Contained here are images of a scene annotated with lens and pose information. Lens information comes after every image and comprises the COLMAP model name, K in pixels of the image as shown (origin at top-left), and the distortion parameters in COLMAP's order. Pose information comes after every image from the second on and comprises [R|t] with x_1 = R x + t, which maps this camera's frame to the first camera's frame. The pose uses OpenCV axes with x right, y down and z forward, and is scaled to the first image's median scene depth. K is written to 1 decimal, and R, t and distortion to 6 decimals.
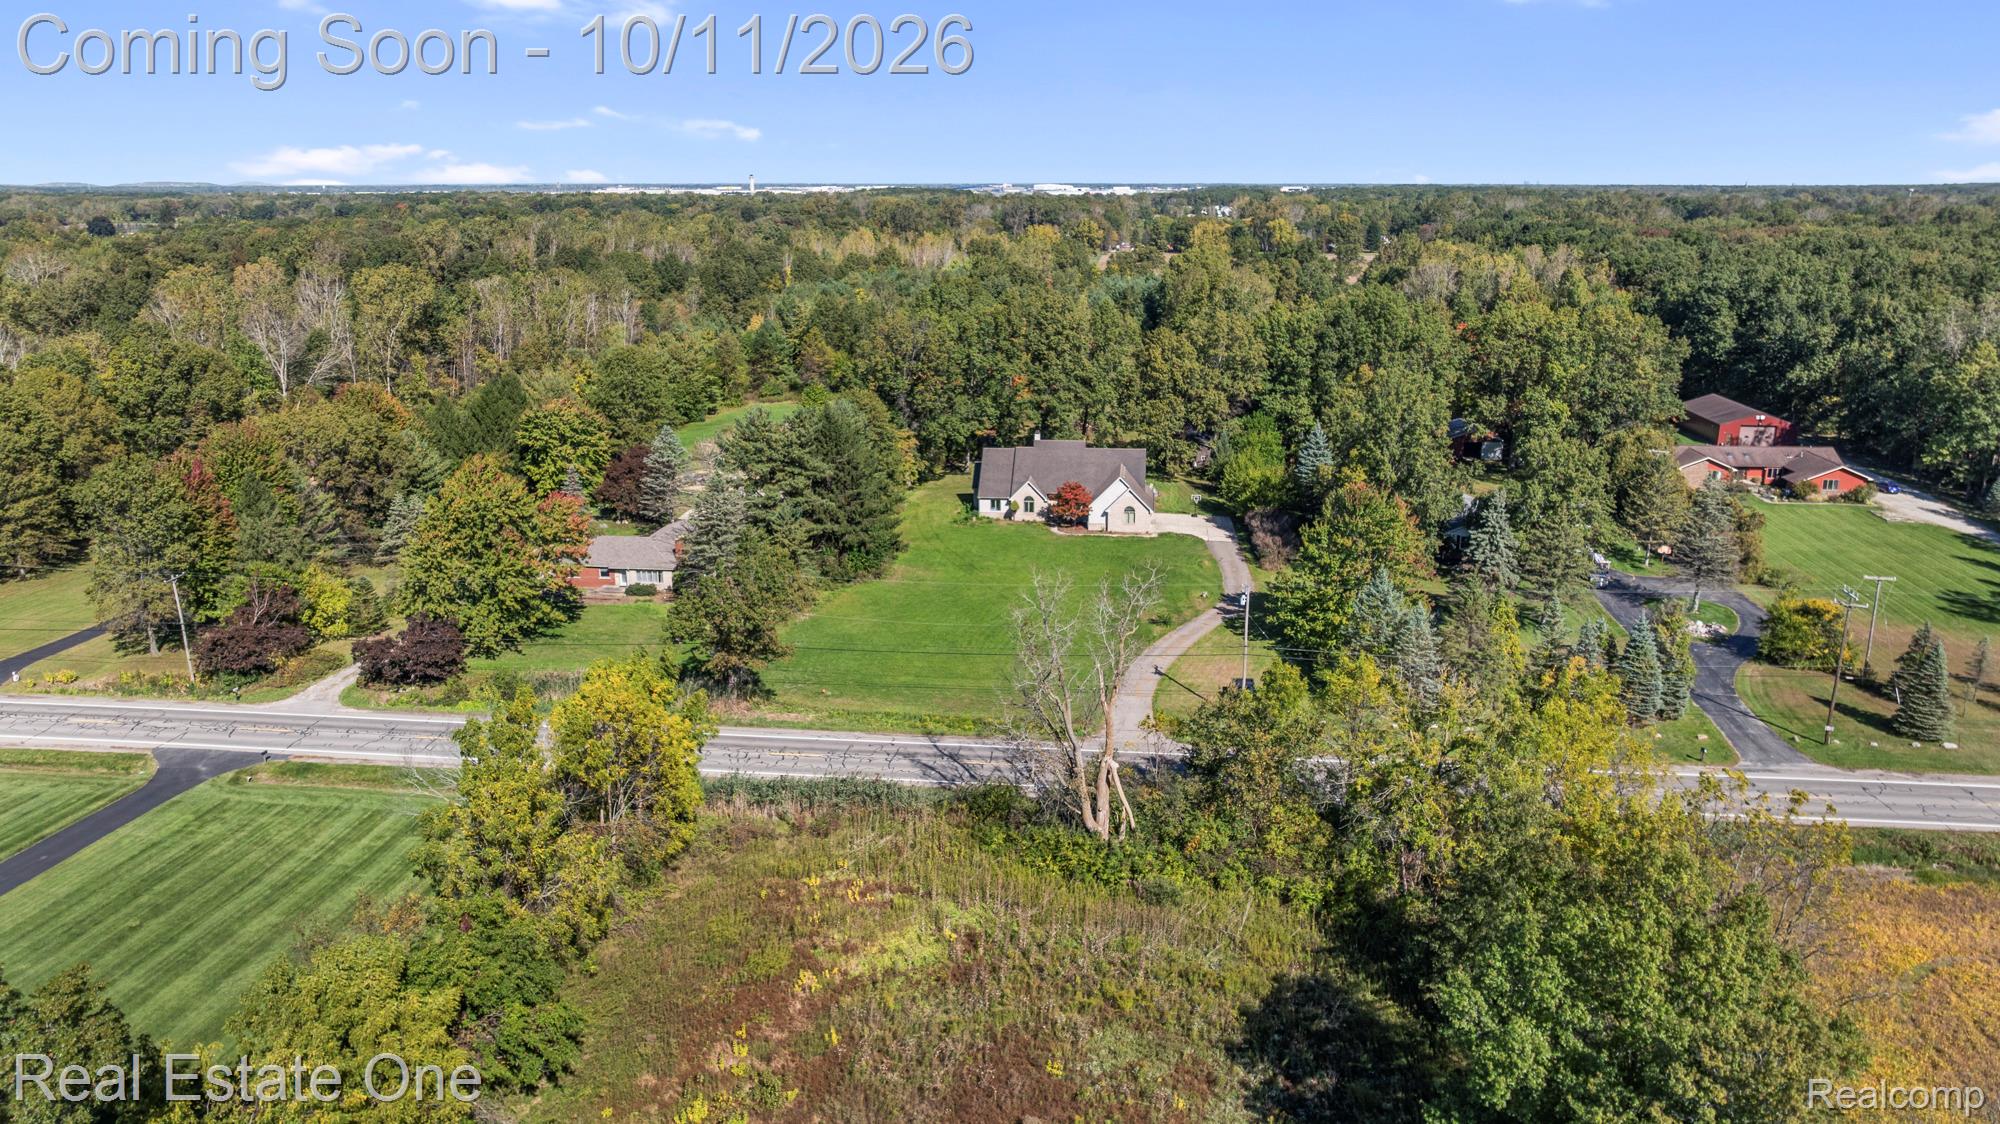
lens RADIAL K [[1405.7, 0, 997.7], [0, 1405.7, 554.6], [0, 0, 1]] dist [0.003159, 0.004950]
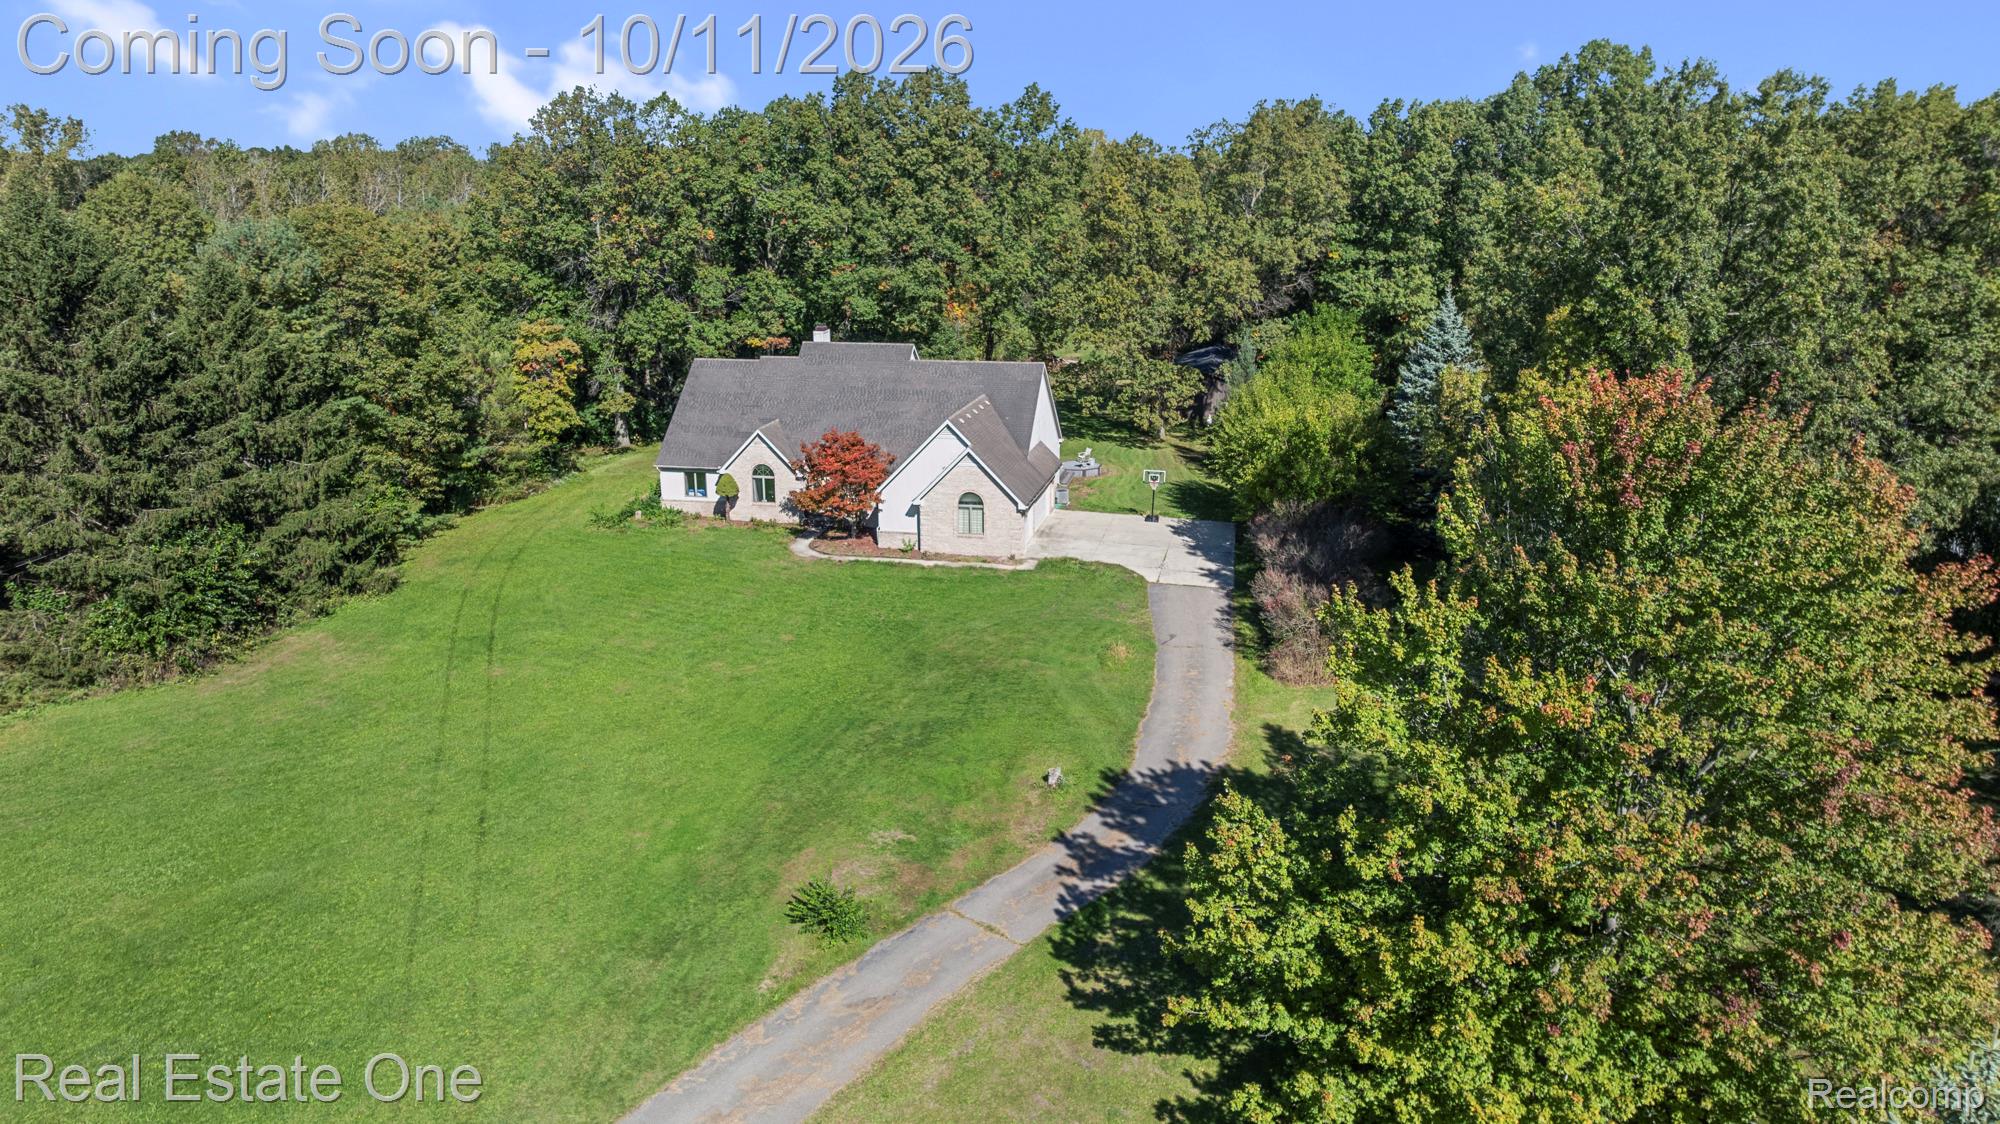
lens RADIAL K [[1405.7, 0, 998.0], [0, 1405.7, 560.8], [0, 0, 1]] dist [0.003159, 0.004950]
pose [[0.995309, 0.025450, -0.093337, 0.134773], [-0.024478, 0.999634, 0.011535, -0.018660], [0.093596, -0.009196, 0.995568, 0.570603]]
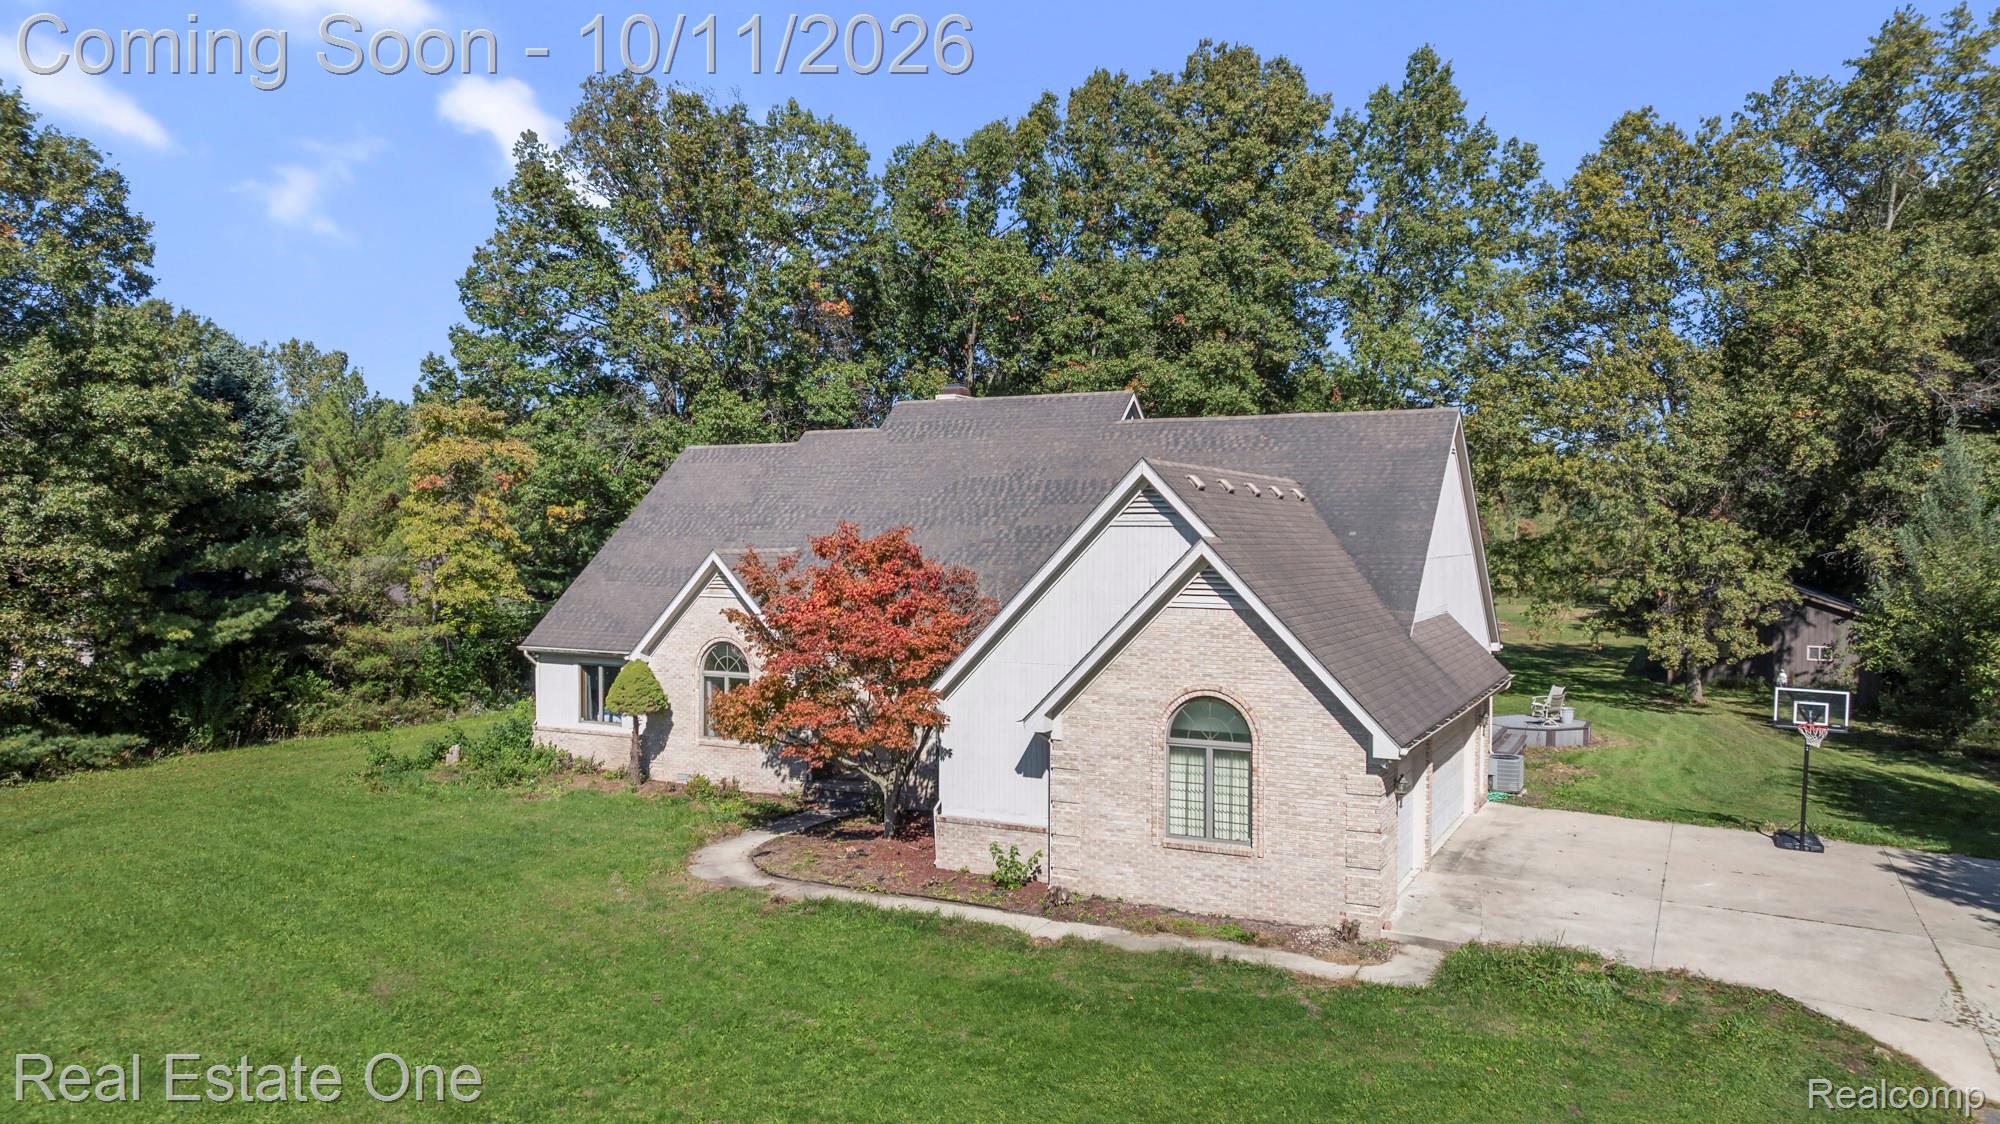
lens RADIAL K [[1405.7, 0, 994.0], [0, 1405.7, 558.5], [0, 0, 1]] dist [0.003159, 0.004950]
pose [[0.933176, 0.012082, -0.359216, 0.115513], [-0.094975, 0.972200, -0.214027, -0.017467], [0.346644, 0.233841, 0.908381, 0.843574]]
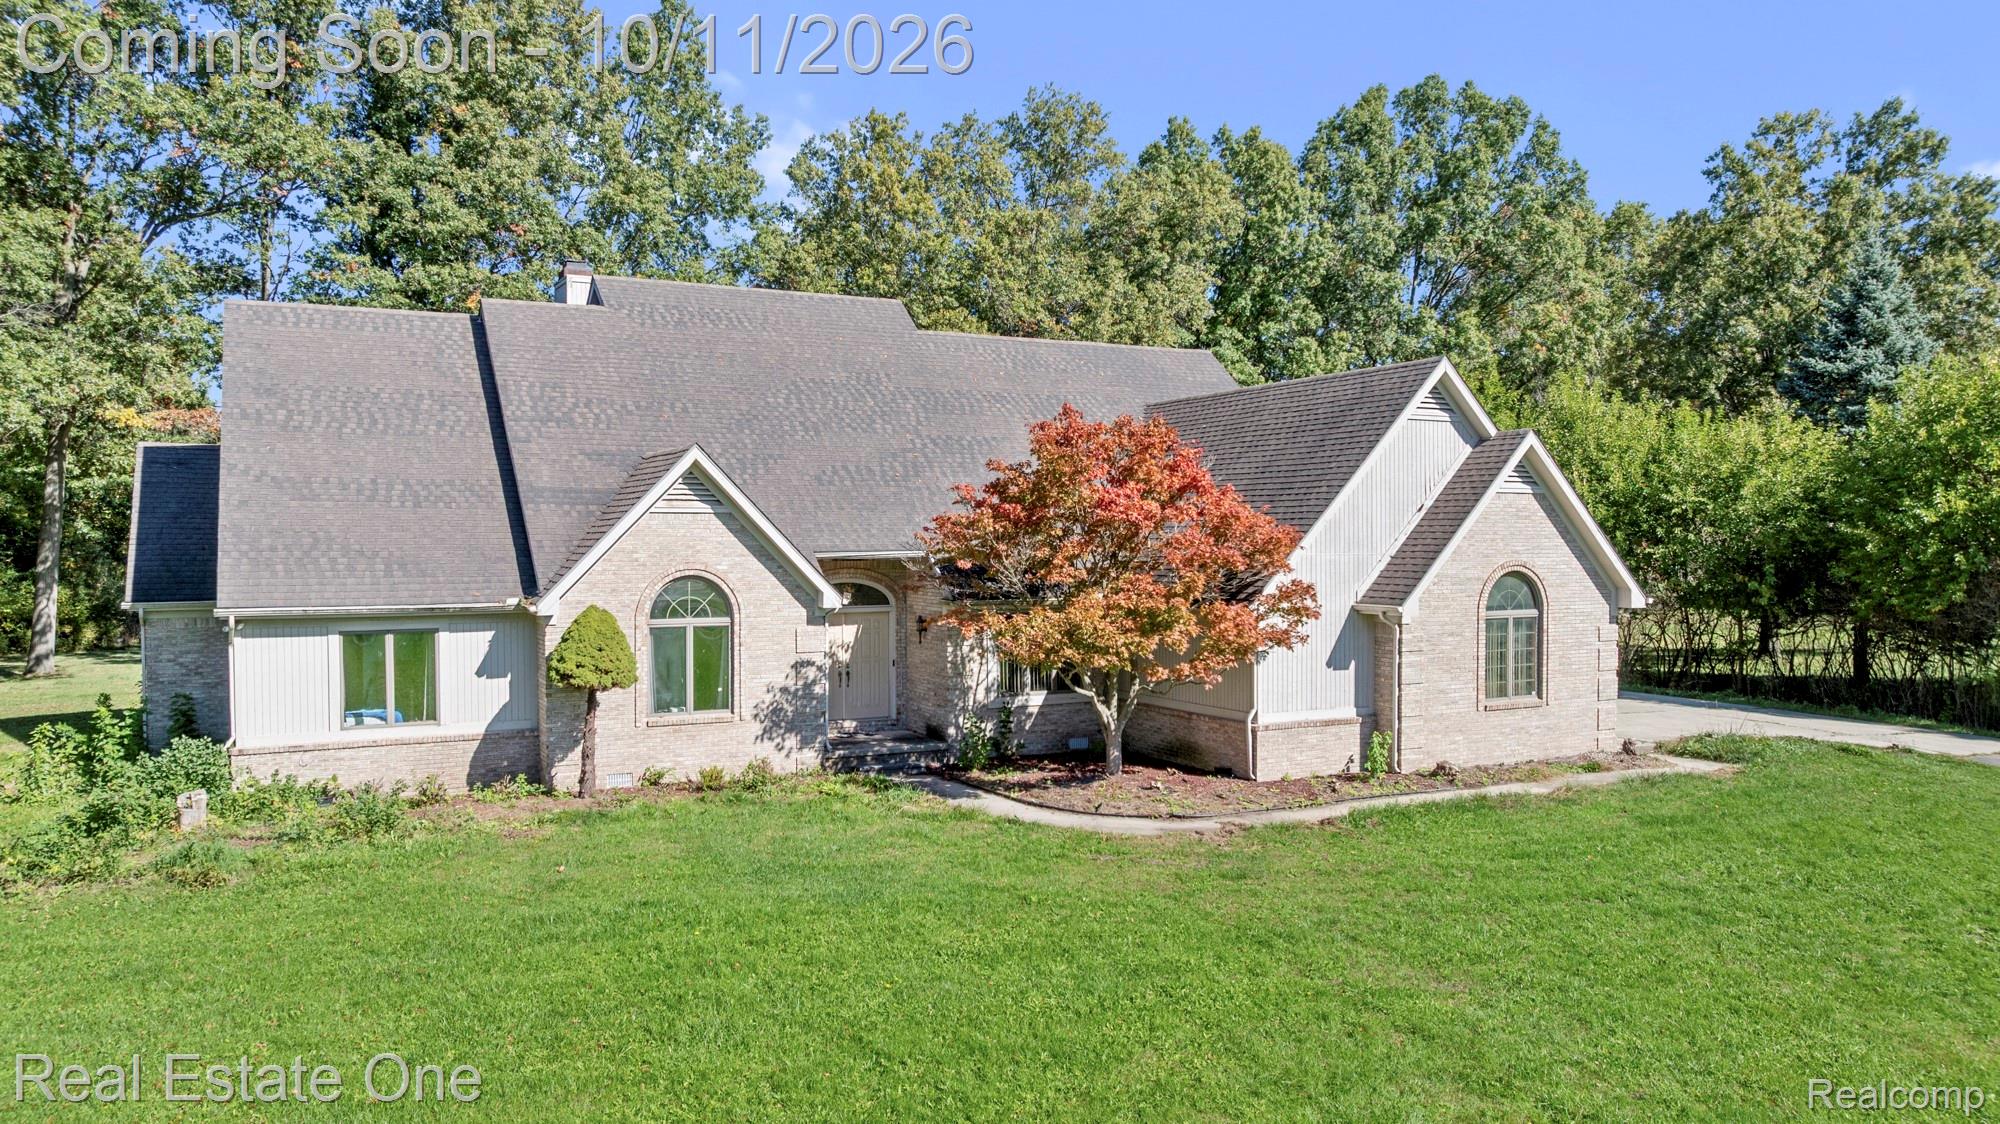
lens RADIAL K [[1405.7, 0, 1001.8], [0, 1405.7, 563.3], [0, 0, 1]] dist [0.003159, 0.004950]
pose [[0.820175, -0.008796, 0.572046, -0.026539], [0.141170, 0.972076, -0.187456, -0.015539], [-0.554423, 0.234503, 0.798513, 0.878082]]
